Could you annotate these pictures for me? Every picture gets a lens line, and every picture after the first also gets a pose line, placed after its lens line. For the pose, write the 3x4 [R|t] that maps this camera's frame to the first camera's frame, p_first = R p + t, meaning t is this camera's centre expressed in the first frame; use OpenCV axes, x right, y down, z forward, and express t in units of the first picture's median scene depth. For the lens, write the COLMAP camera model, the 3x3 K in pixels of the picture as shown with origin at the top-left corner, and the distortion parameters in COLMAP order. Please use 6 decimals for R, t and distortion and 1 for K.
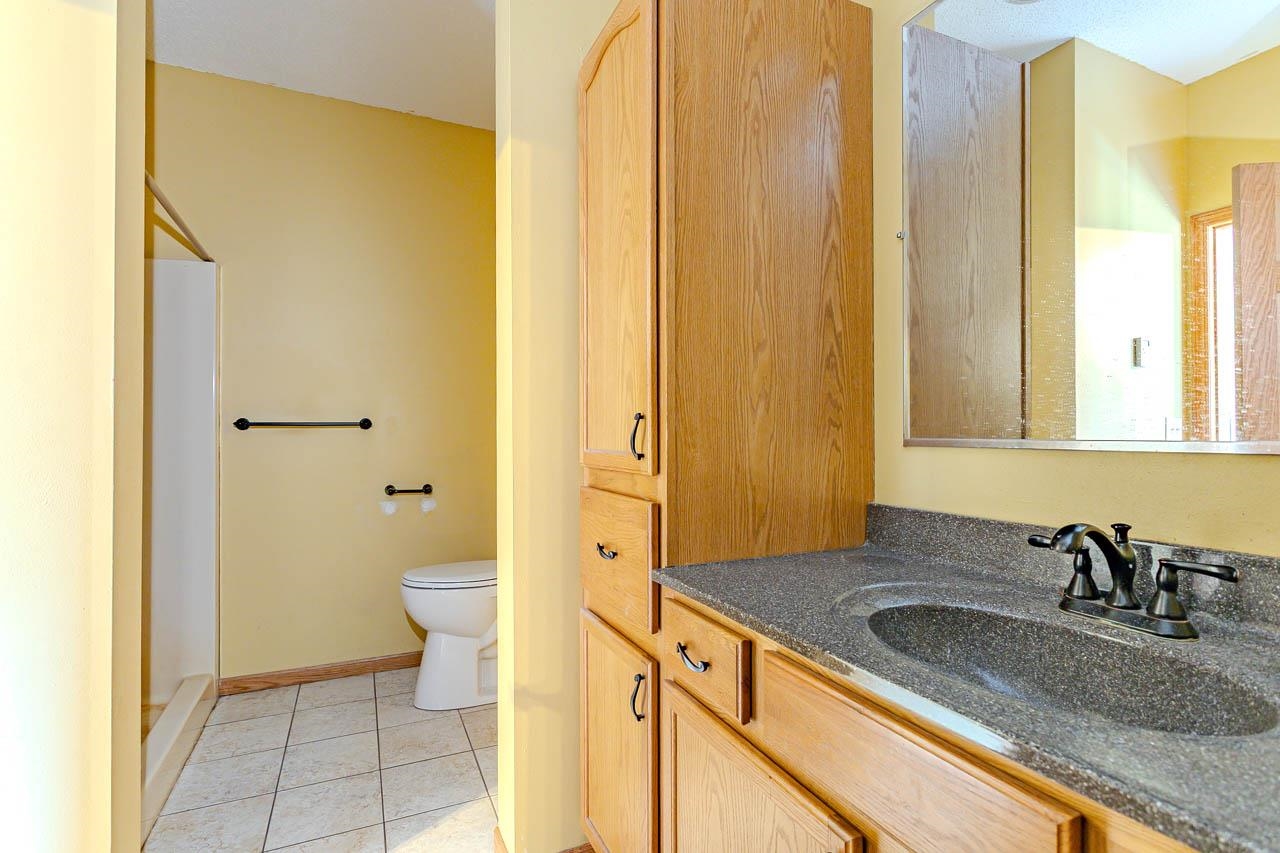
lens RADIAL K [[602.6, 0, 638.1], [0, 602.6, 425.3], [0, 0, 1]] dist [0.004075, 0.000689]
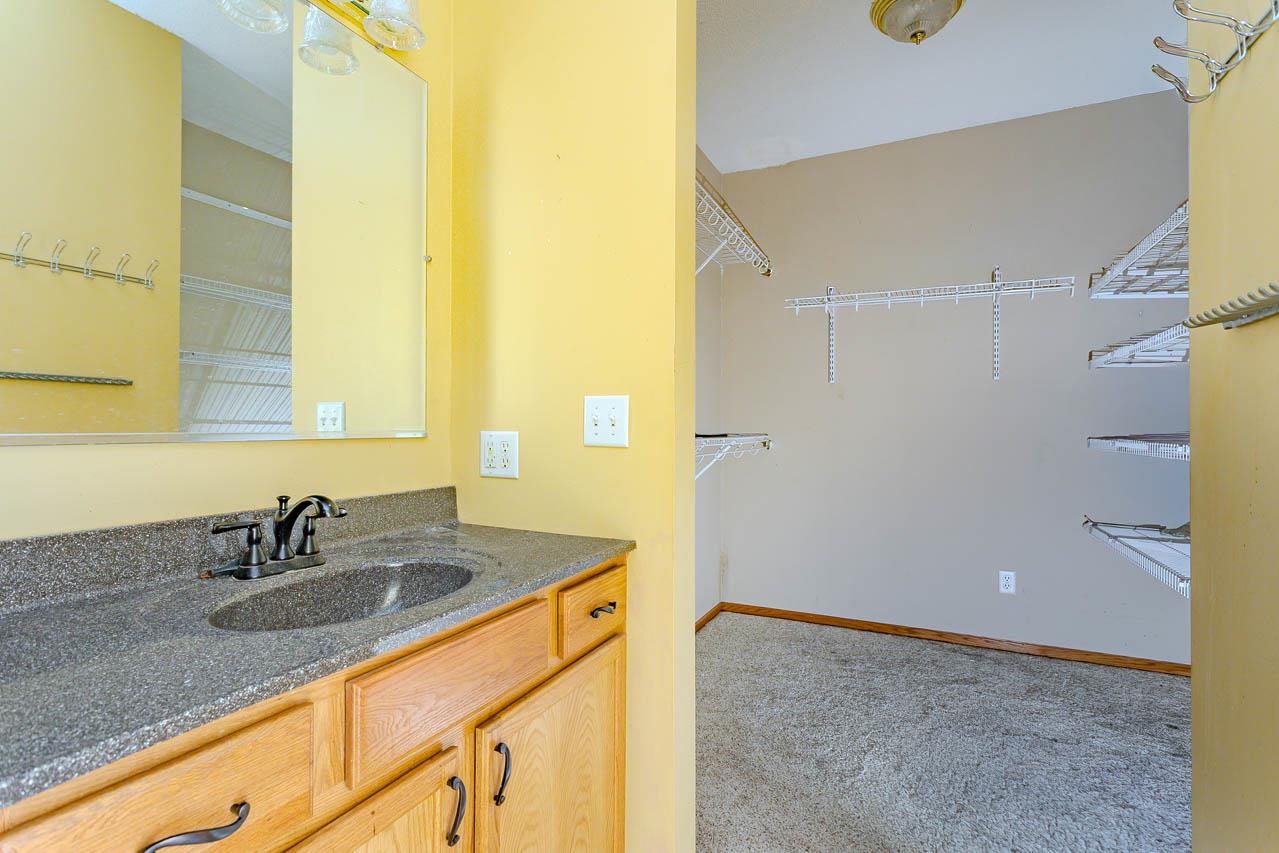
lens RADIAL K [[602.1, 0, 637.6], [0, 602.1, 425.3], [0, 0, 1]] dist [0.004075, 0.000689]
pose [[-0.627316, 0.001829, 0.778763, -0.624395], [-0.011082, 0.999875, -0.011275, 0.014283], [-0.778686, -0.015703, -0.627217, 1.091379]]
